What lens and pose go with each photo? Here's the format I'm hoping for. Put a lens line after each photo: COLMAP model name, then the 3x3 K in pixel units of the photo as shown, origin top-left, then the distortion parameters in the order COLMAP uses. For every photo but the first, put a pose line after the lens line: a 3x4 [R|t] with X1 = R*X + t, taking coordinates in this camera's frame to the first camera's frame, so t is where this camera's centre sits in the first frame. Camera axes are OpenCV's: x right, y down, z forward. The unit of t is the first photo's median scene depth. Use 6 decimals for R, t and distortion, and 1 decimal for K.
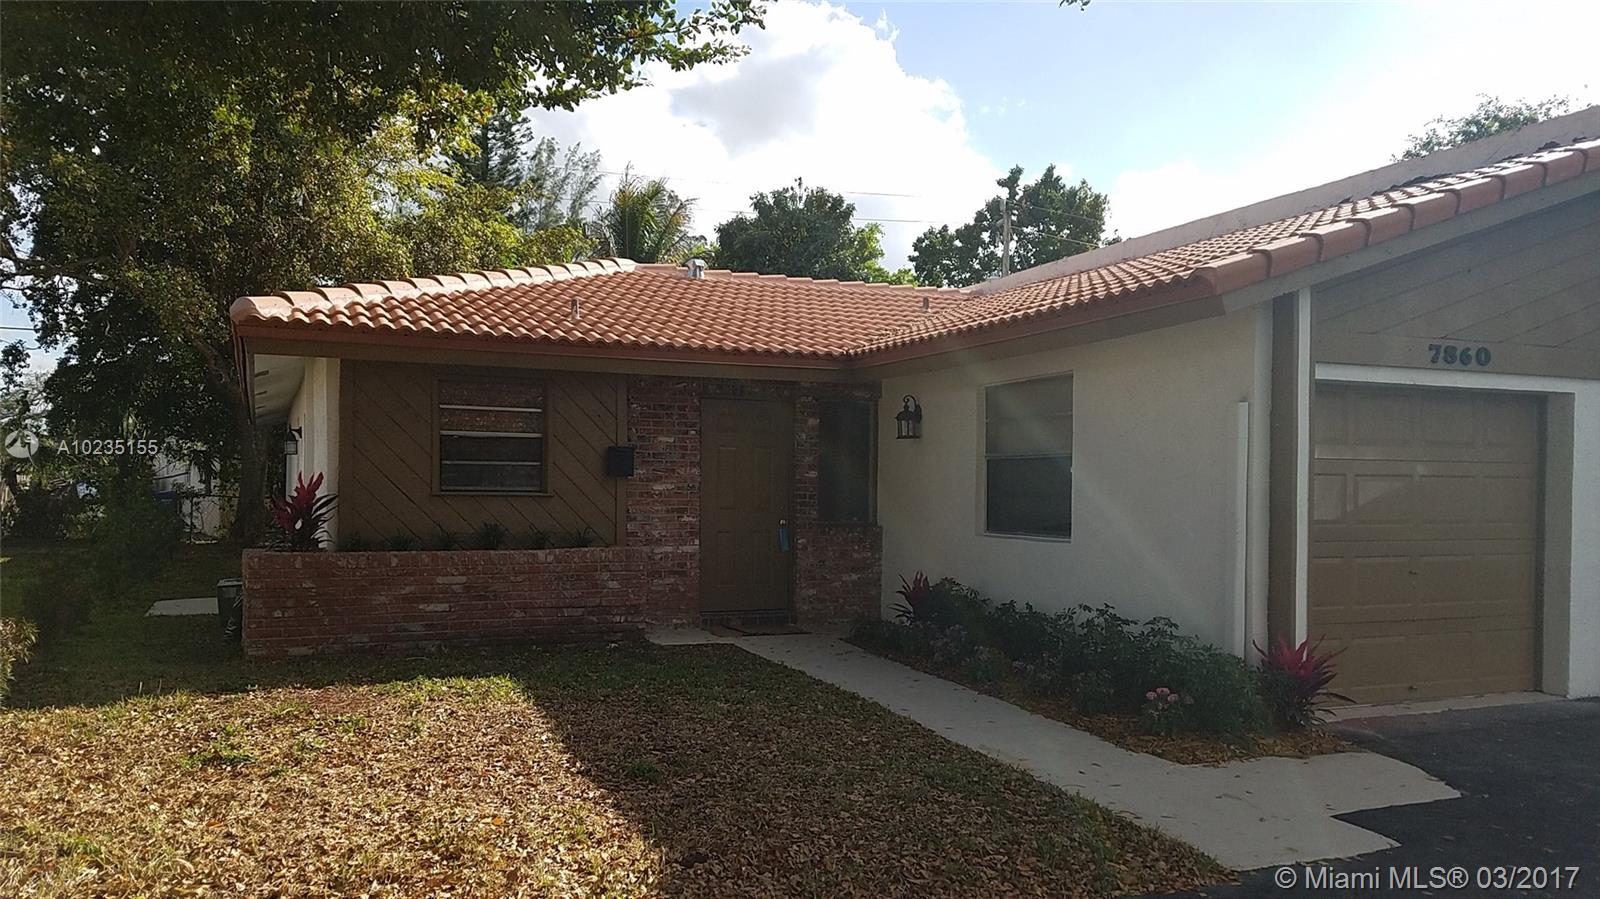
lens RADIAL K [[1202.3, 0, 823.3], [0, 1202.3, 460.2], [0, 0, 1]] dist [0.151782, -0.327083]
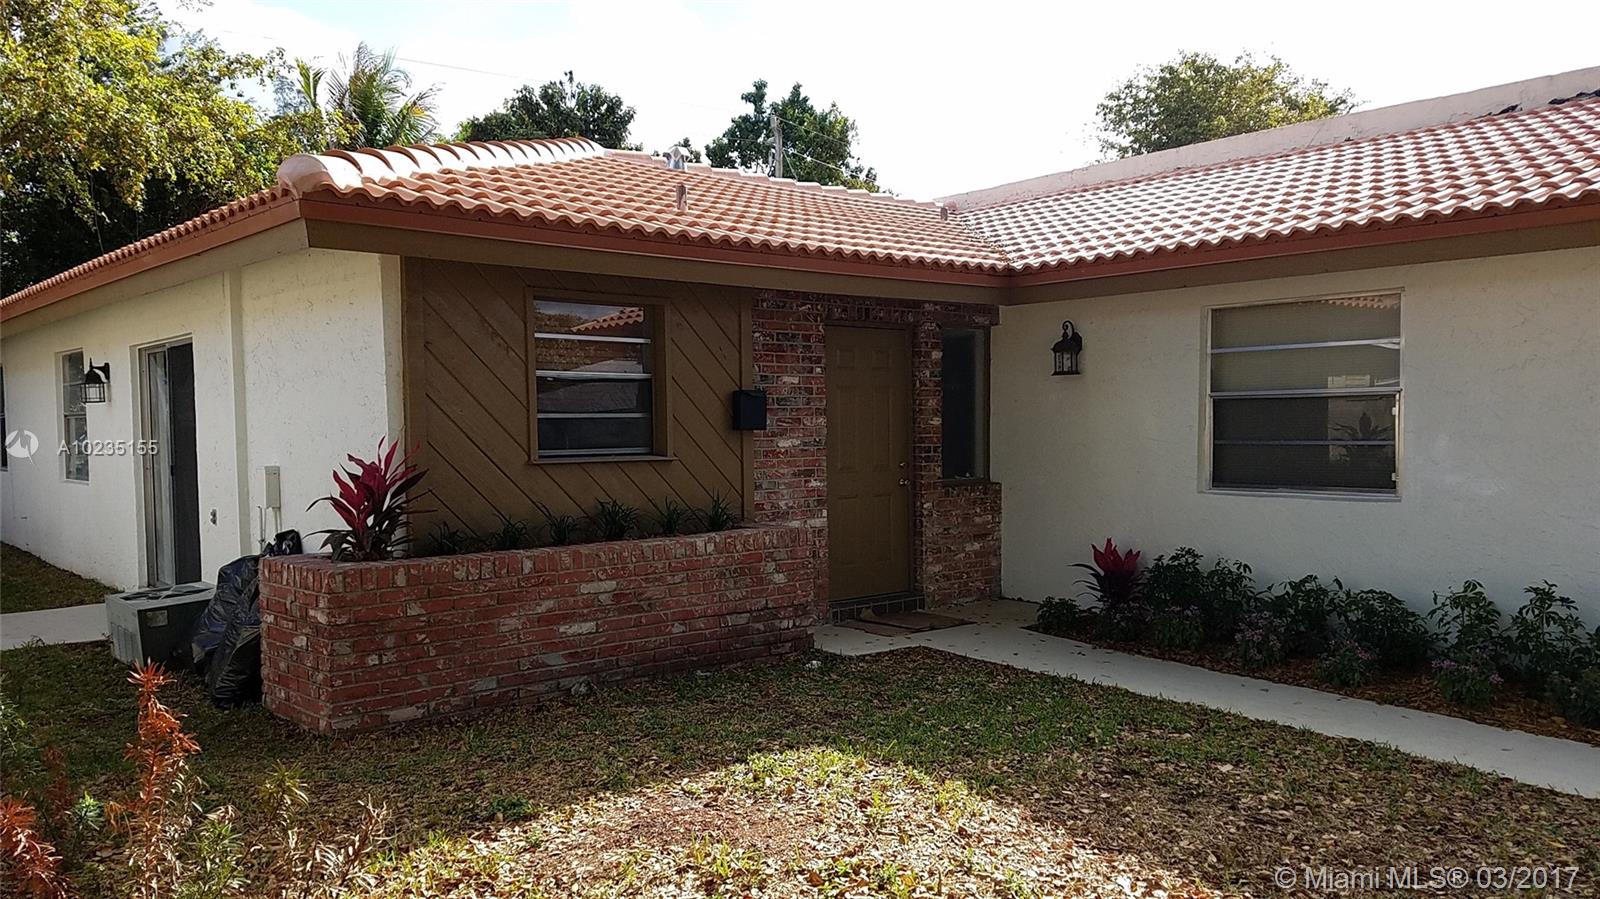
lens RADIAL K [[1216.2, 0, 800.0], [0, 1216.2, 449.5], [0, 0, 1]] dist [0.040570, 0.000930]
pose [[0.944606, -0.028398, 0.326976, -0.387647], [0.013835, 0.998809, 0.046779, -0.009370], [-0.327915, -0.039664, 0.943874, 0.289524]]
